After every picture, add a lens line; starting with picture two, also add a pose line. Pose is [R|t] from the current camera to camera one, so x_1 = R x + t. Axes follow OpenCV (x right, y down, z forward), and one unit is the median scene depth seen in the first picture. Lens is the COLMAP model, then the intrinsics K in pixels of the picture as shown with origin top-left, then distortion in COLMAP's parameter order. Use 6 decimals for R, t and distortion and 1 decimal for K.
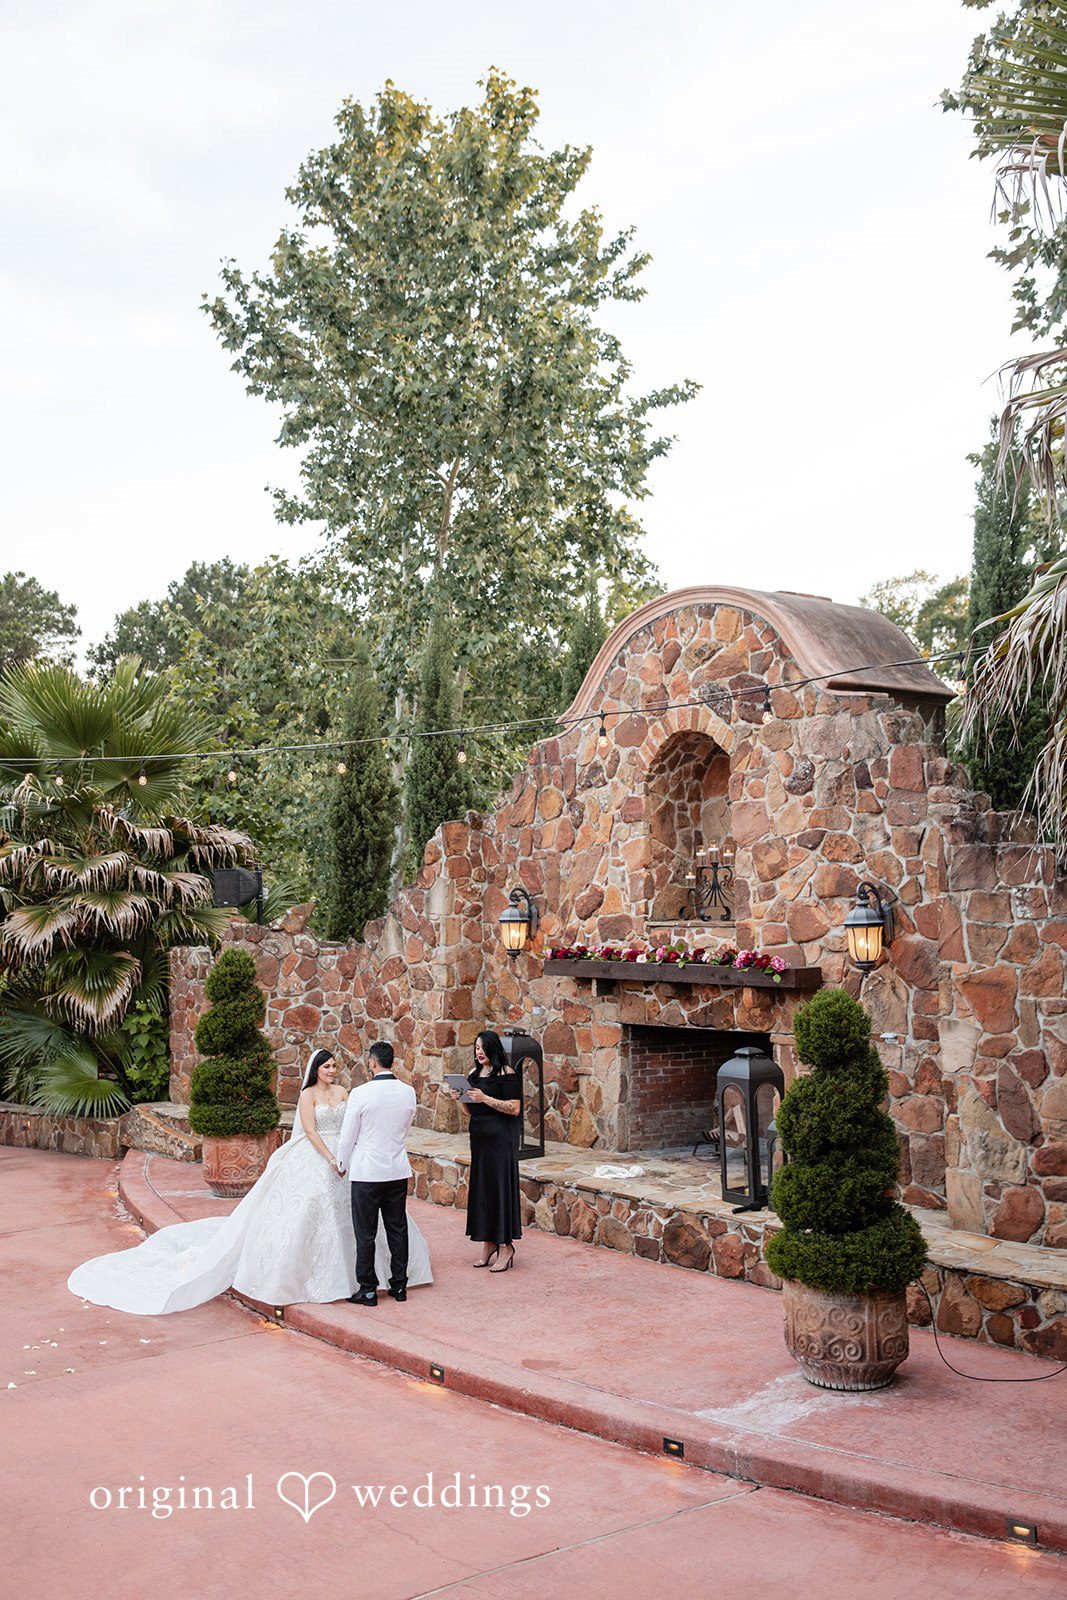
lens RADIAL K [[1620.9, 0, 516.0], [0, 1620.9, 834.7], [0, 0, 1]] dist [0.036597, 0.000000]
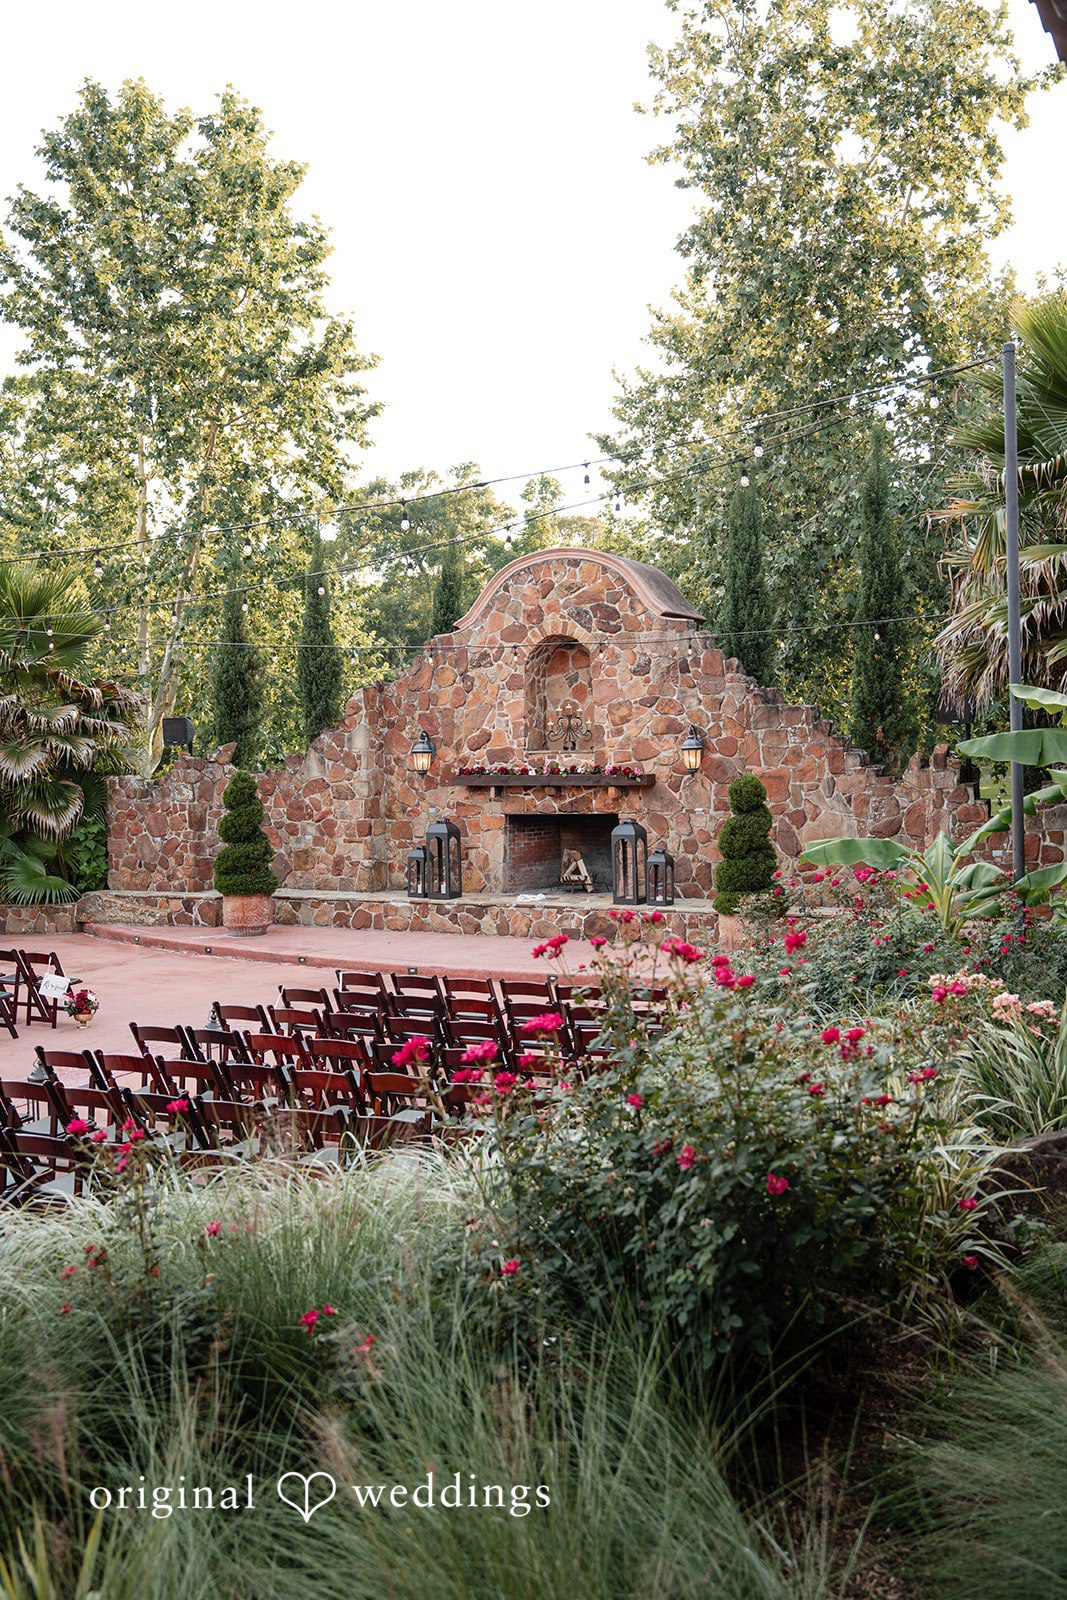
lens RADIAL K [[1620.9, 0, 516.4], [0, 1620.9, 802.7], [0, 0, 1]] dist [0.036597, 0.000000]
pose [[0.911745, -0.013241, 0.410544, -0.585834], [-0.012336, 0.998147, 0.059589, 0.008411], [-0.410572, -0.059394, 0.909892, -0.474077]]
